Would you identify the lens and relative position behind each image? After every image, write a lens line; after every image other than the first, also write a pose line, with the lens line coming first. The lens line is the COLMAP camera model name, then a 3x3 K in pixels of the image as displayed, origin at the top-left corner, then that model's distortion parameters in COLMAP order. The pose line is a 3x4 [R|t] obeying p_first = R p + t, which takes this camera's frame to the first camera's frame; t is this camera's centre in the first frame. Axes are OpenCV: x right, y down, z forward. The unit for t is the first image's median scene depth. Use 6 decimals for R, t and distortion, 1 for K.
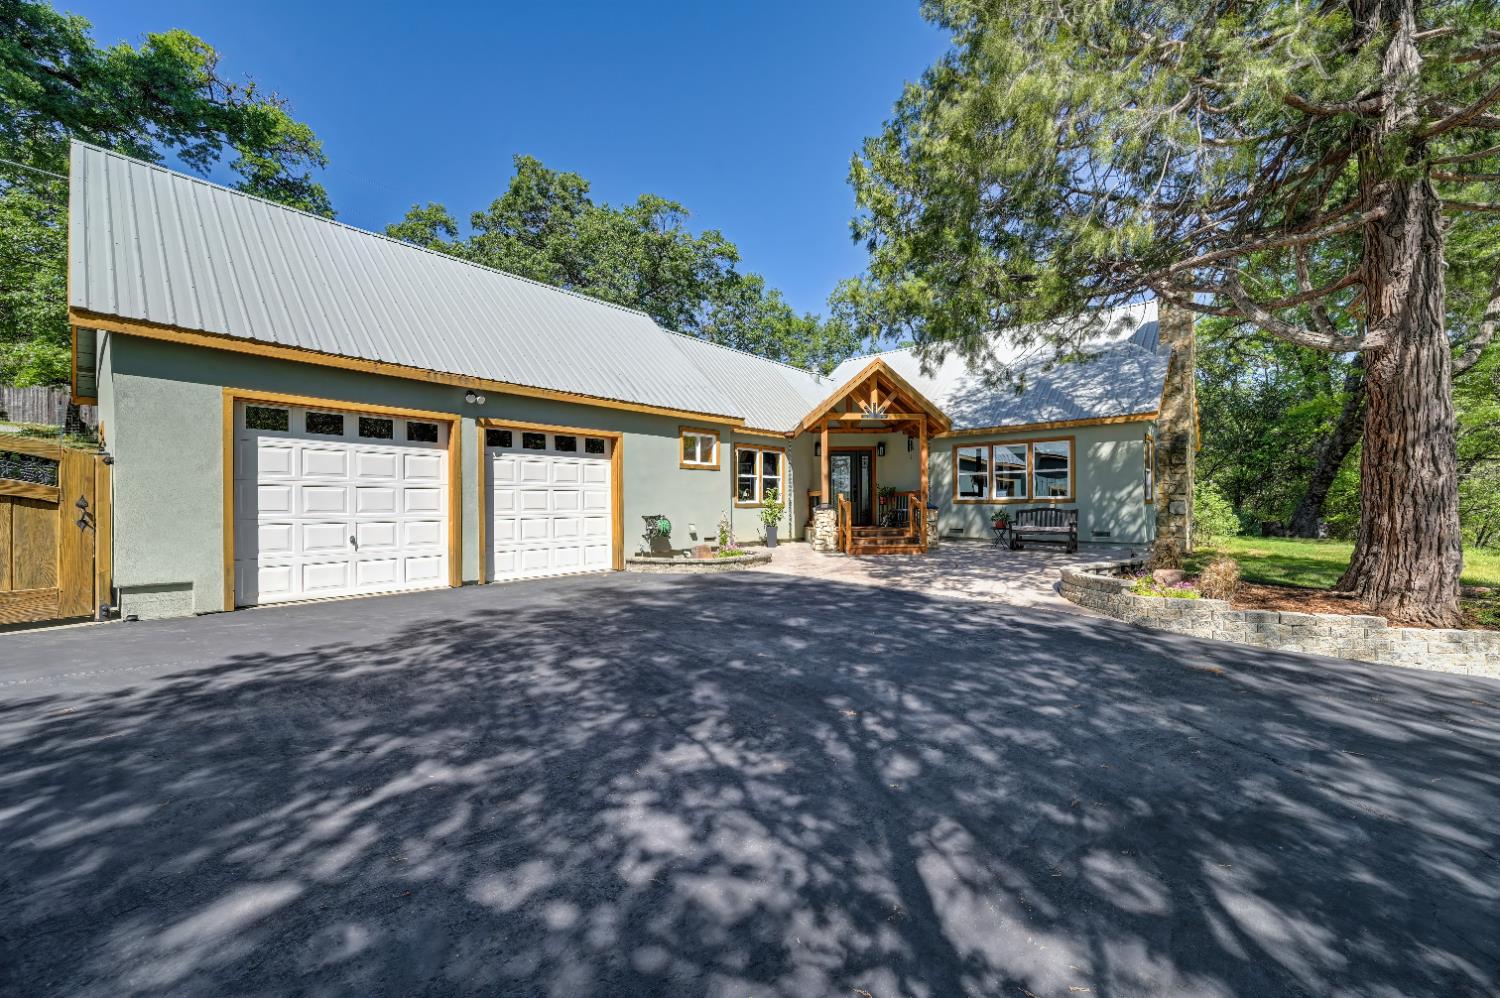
lens RADIAL K [[567.5, 0, 735.5], [0, 567.5, 504.3], [0, 0, 1]] dist [-0.002208, 0.000128]
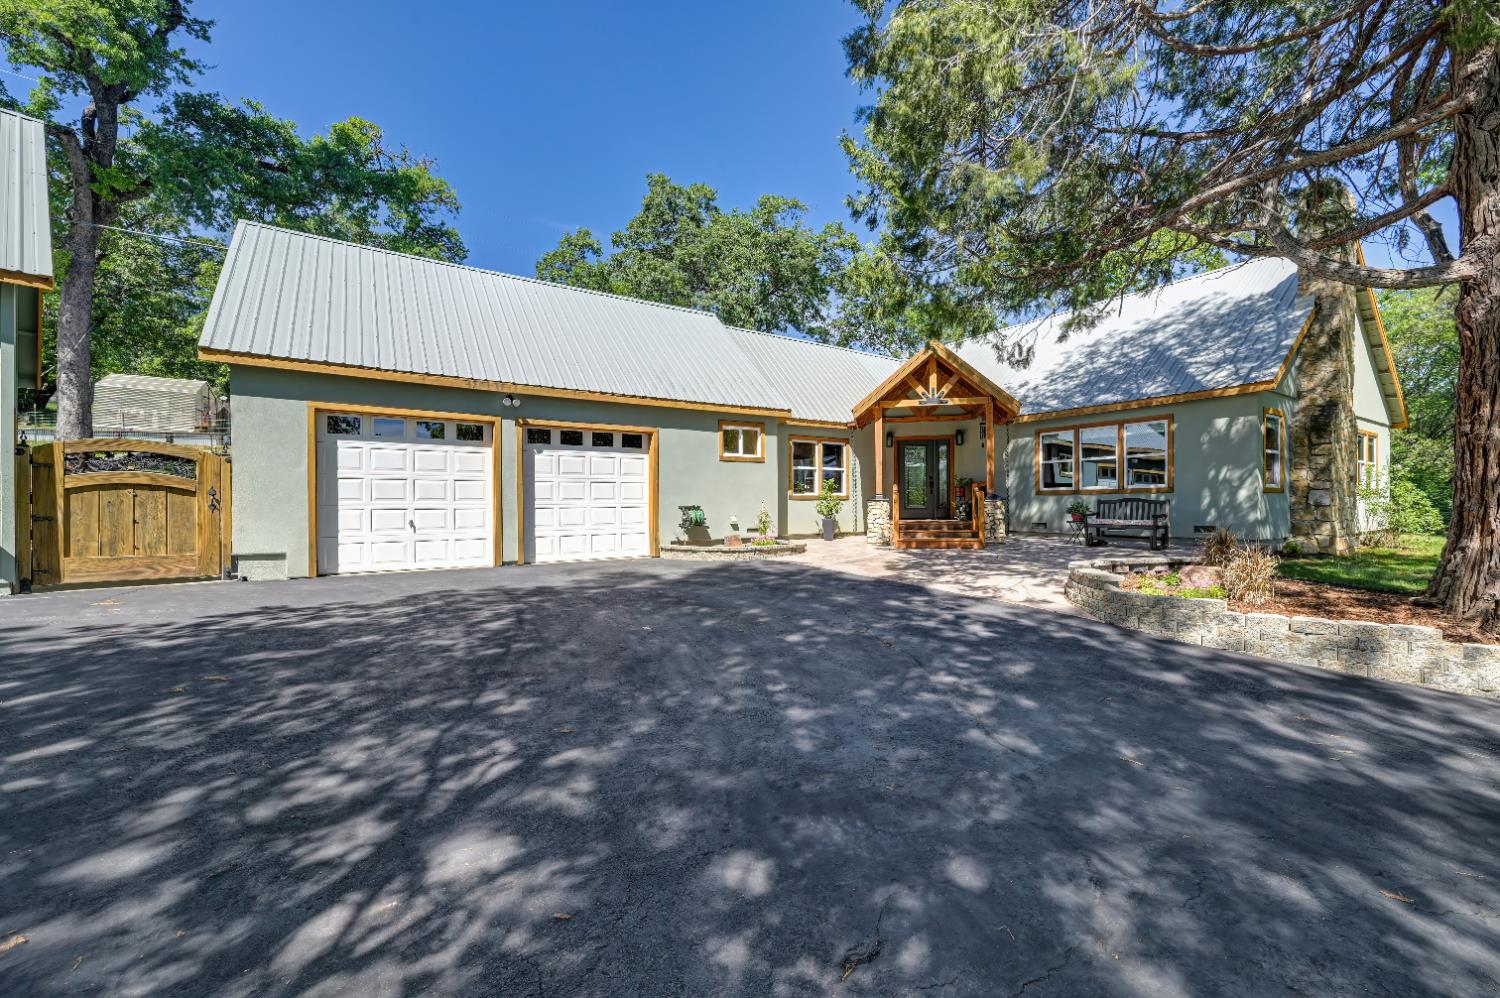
lens RADIAL K [[567.5, 0, 735.5], [0, 567.5, 504.3], [0, 0, 1]] dist [-0.002208, 0.000128]
pose [[0.967478, -0.000778, -0.252953, 0.187332], [0.001877, 0.999990, 0.004102, 0.011556], [0.252947, -0.004444, 0.967470, 0.005570]]
